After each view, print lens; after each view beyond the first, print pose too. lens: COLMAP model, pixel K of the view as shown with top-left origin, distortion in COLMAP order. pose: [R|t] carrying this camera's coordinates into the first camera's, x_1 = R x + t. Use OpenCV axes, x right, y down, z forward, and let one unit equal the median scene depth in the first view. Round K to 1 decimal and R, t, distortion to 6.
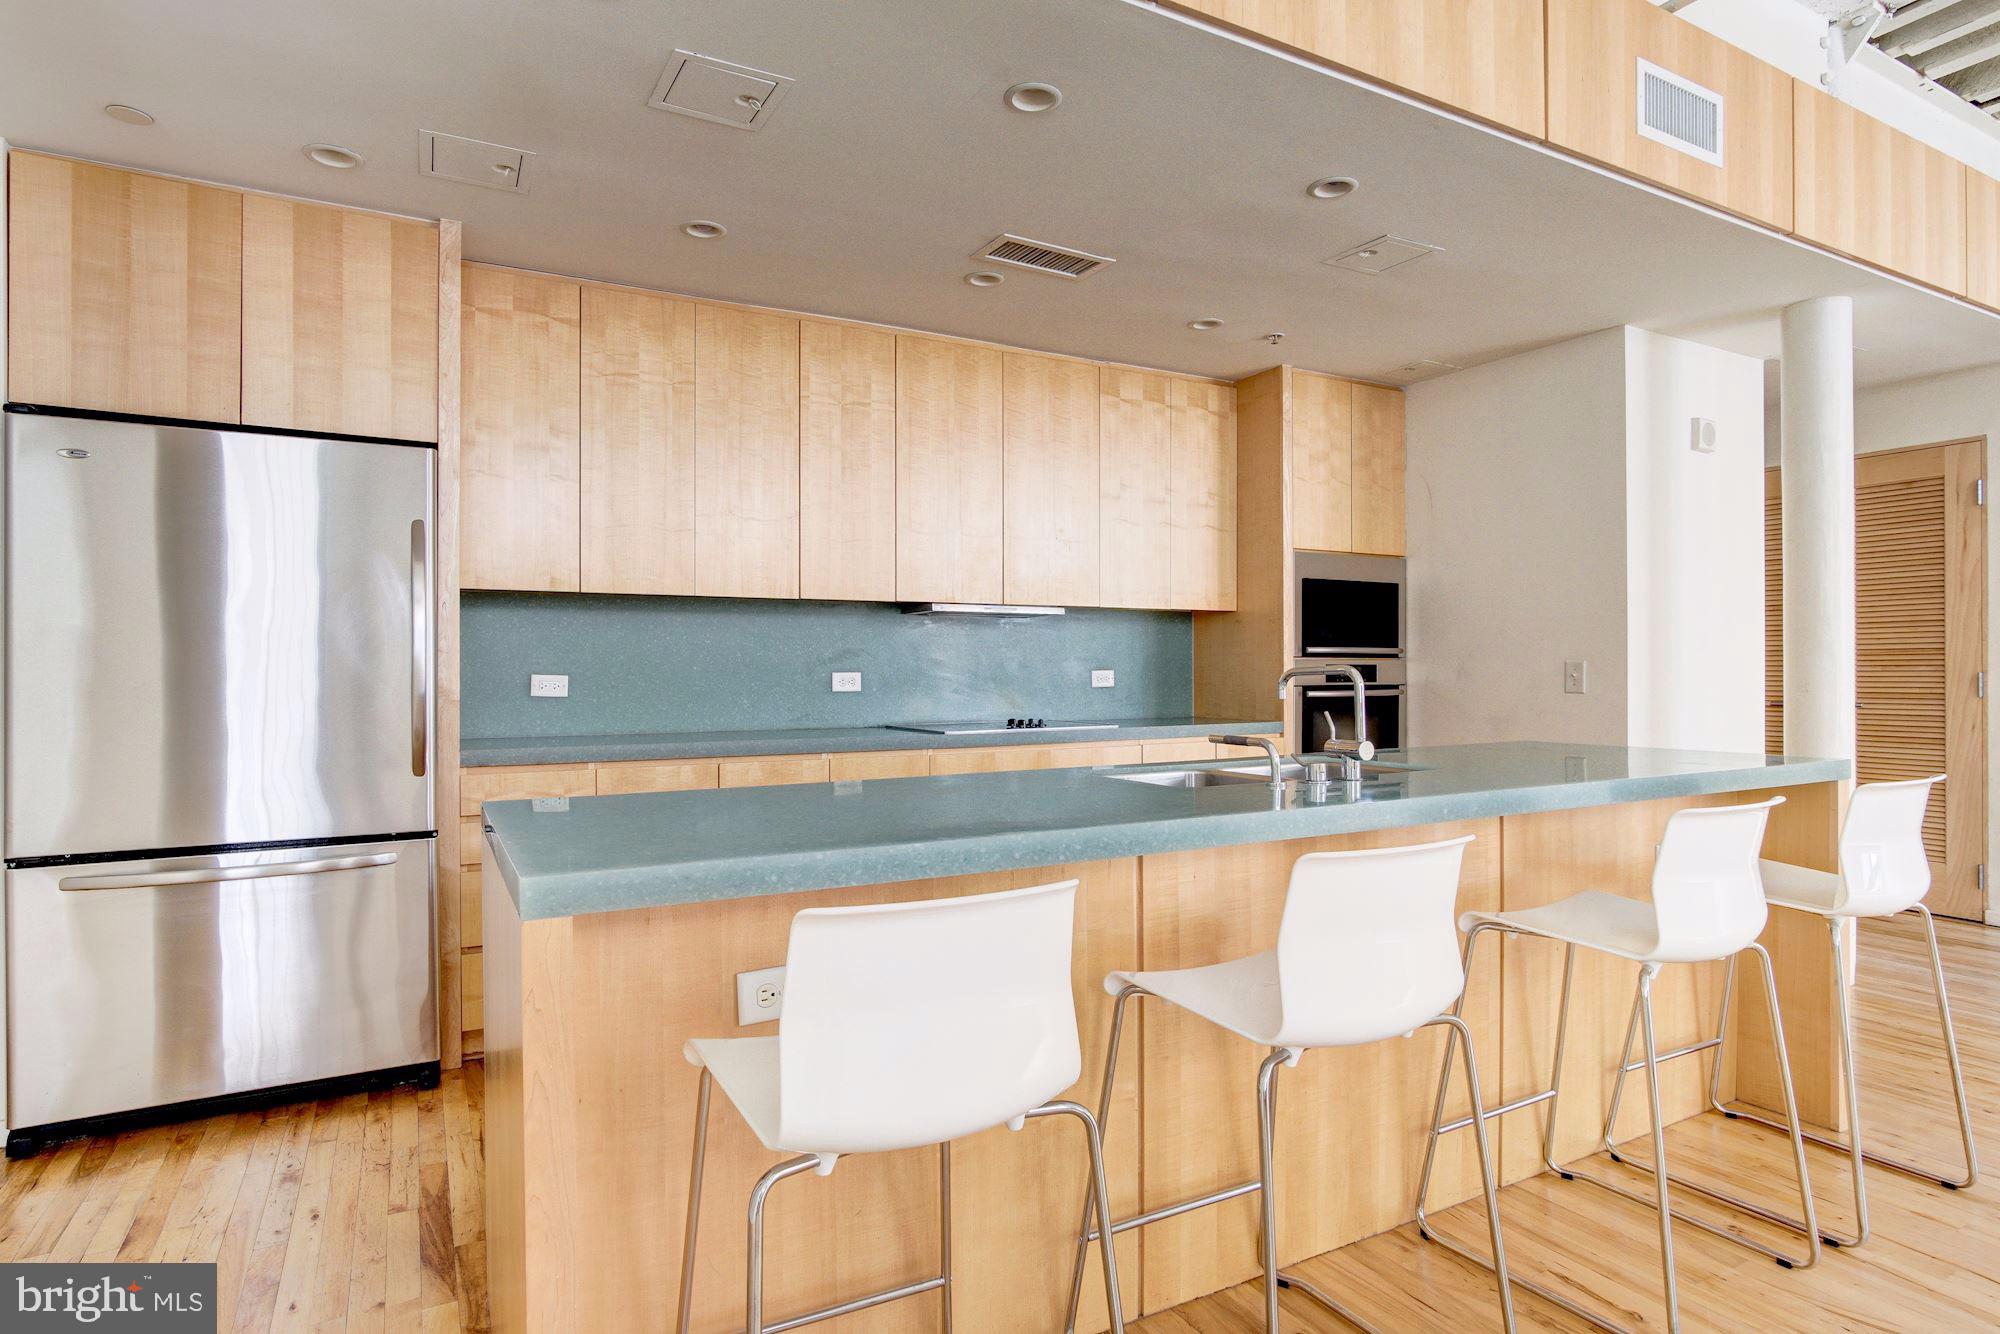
lens RADIAL K [[1082.4, 0, 1011.2], [0, 1082.4, 671.0], [0, 0, 1]] dist [-0.015546, 0.008746]
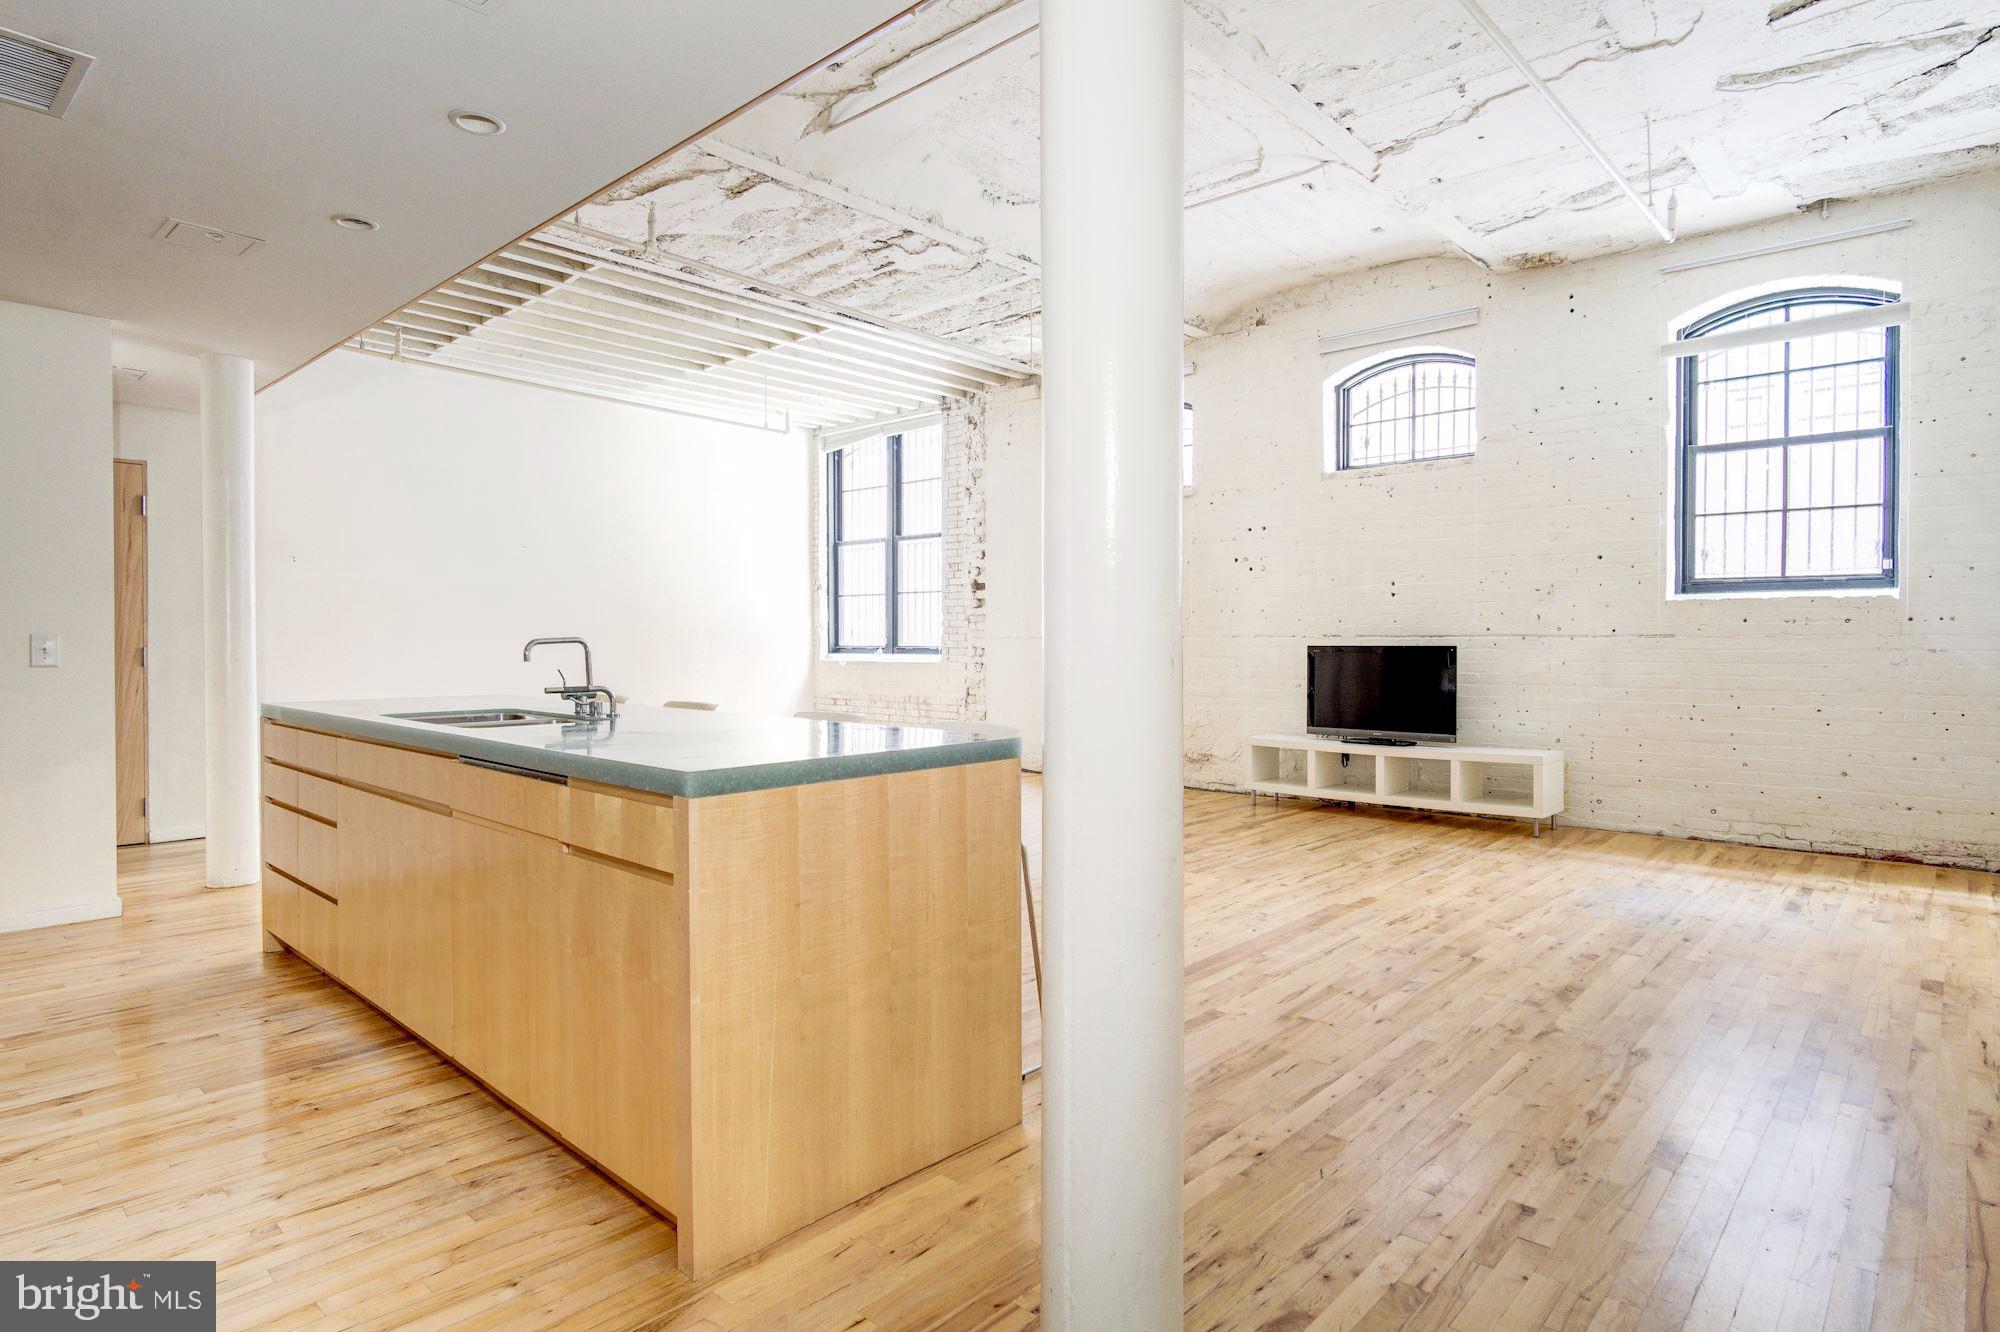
lens RADIAL K [[1082.4, 0, 999.0], [0, 1082.4, 661.9], [0, 0, 1]] dist [-0.015546, 0.008746]
pose [[-0.310979, -0.012422, 0.950336, -0.701818], [0.003526, 0.999893, 0.014223, 0.004438], [-0.950410, 0.007774, -0.310902, 0.494086]]
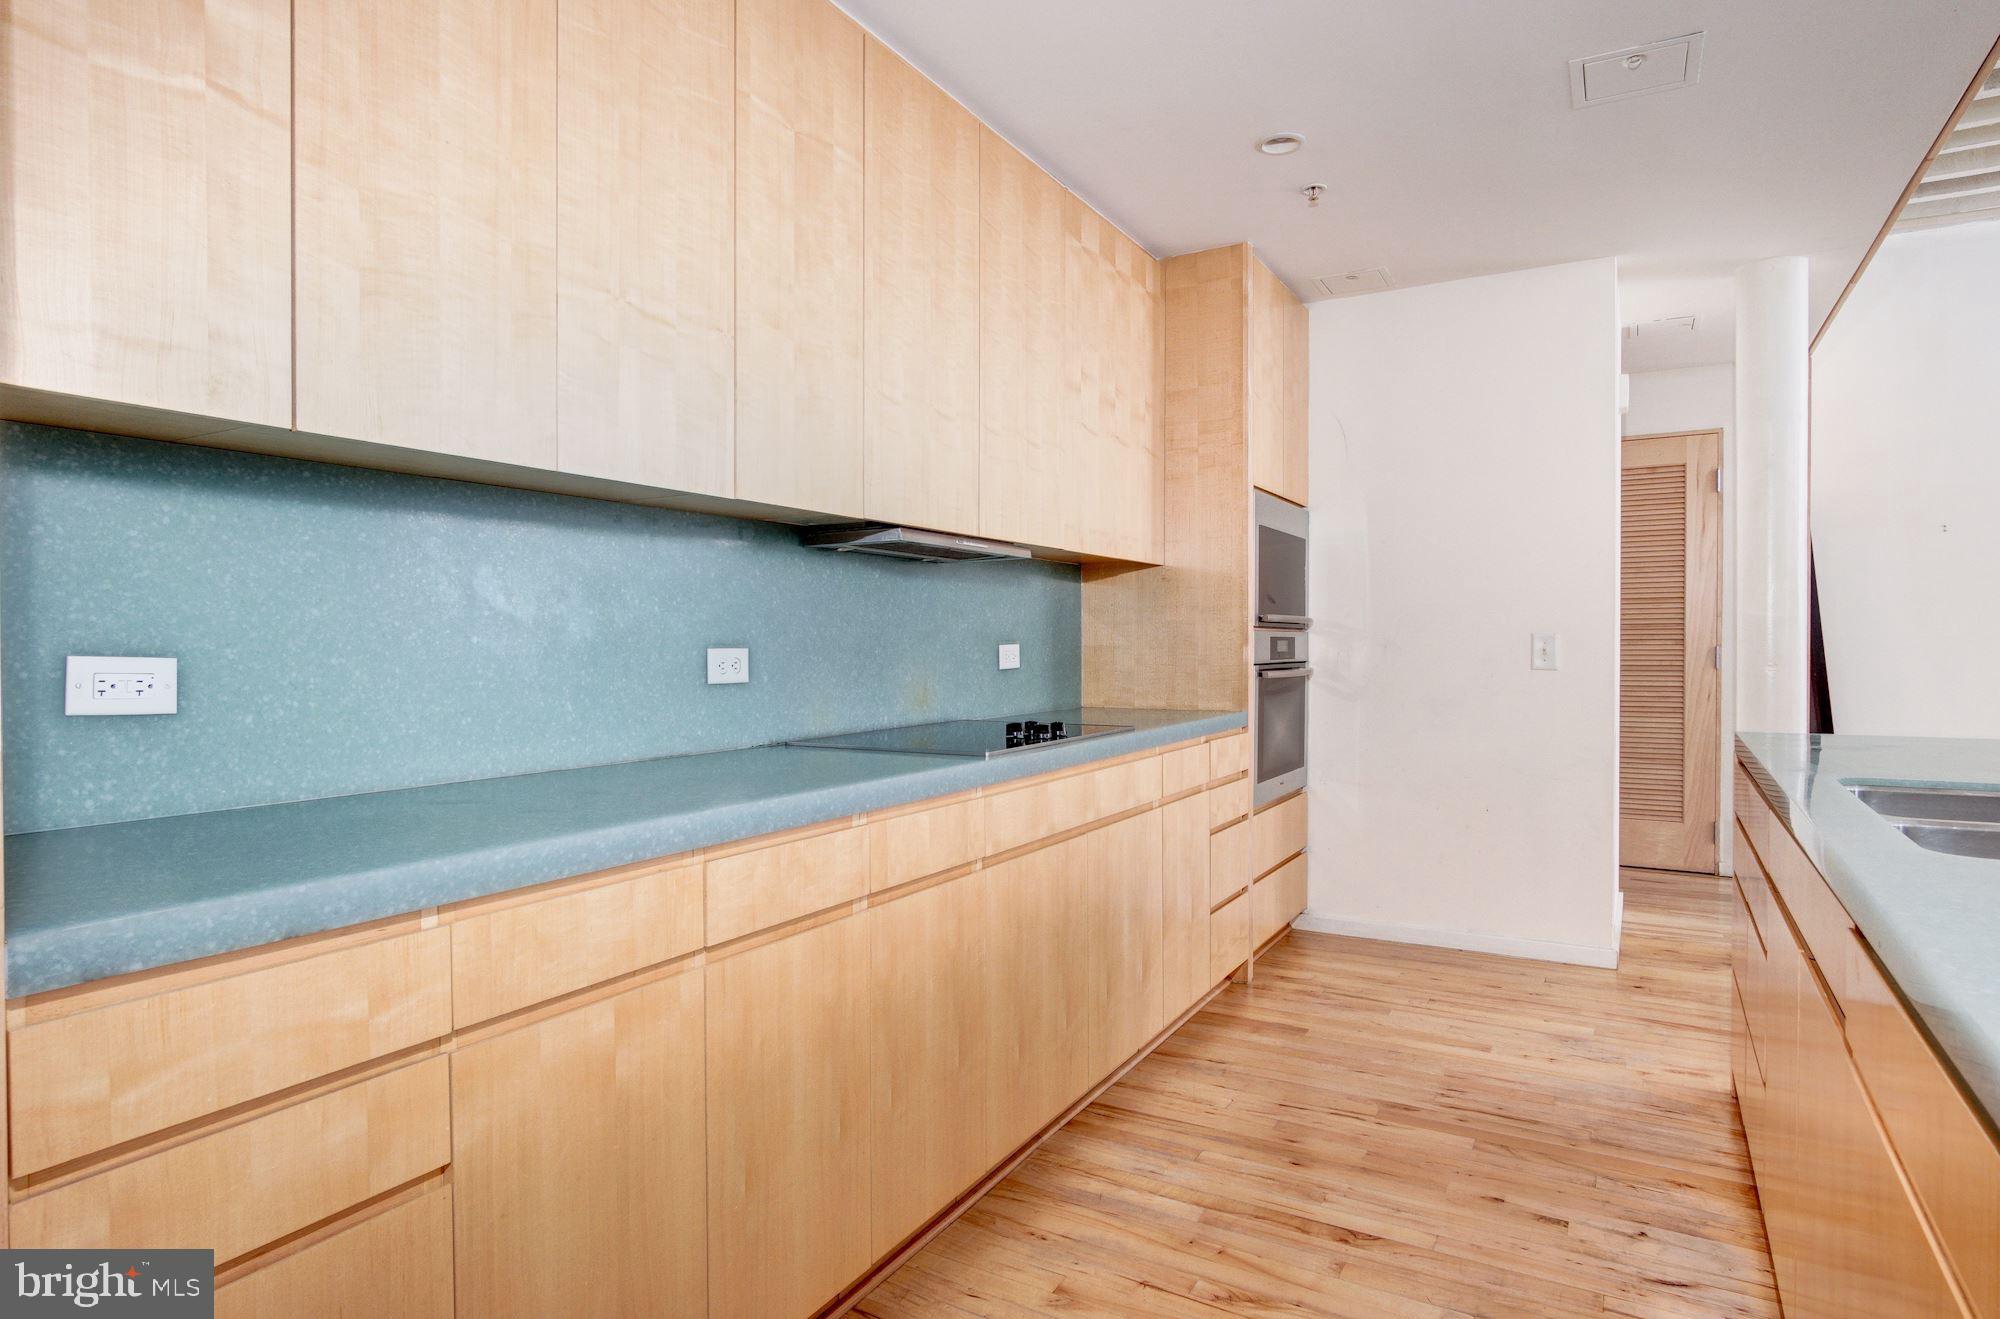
lens RADIAL K [[1095.0, 0, 1004.9], [0, 1095.0, 661.5], [0, 0, 1]] dist [0.000068, -0.001267]
pose [[0.855837, -0.008163, 0.517181, -0.332396], [0.000220, 0.999881, 0.015417, -0.000471], [-0.517246, -0.013081, 0.855737, 0.479495]]
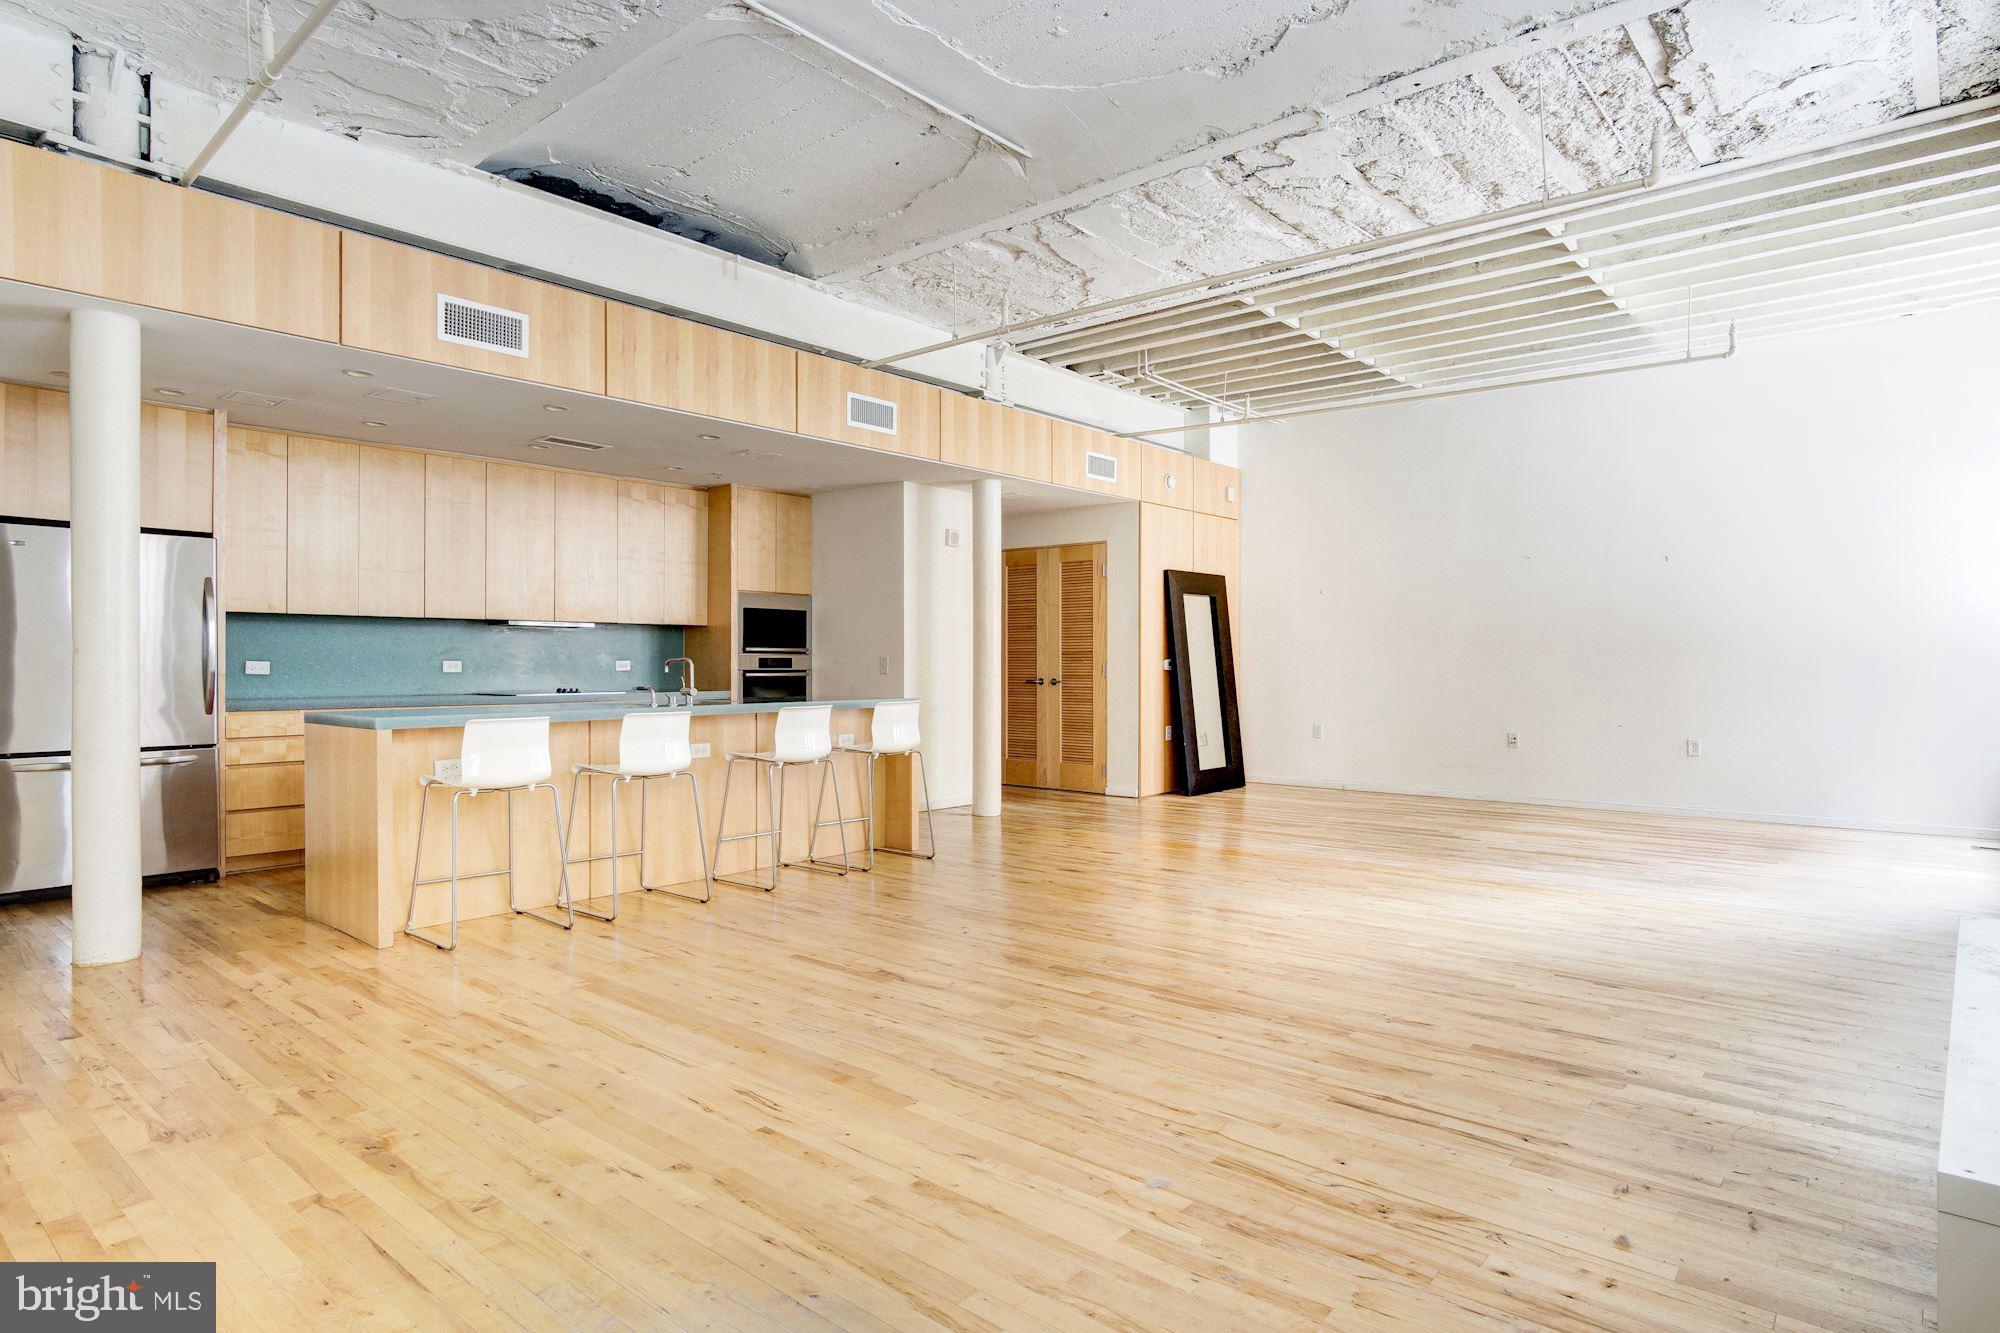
lens RADIAL K [[1077.0, 0, 993.1], [0, 1077.0, 667.2], [0, 0, 1]] dist [-0.019425, 0.004525]
pose [[0.940736, 0.002767, 0.339127, 0.071053], [-0.003963, 0.999988, 0.002834, 0.003055], [-0.339115, -0.004010, 0.940736, -0.847140]]
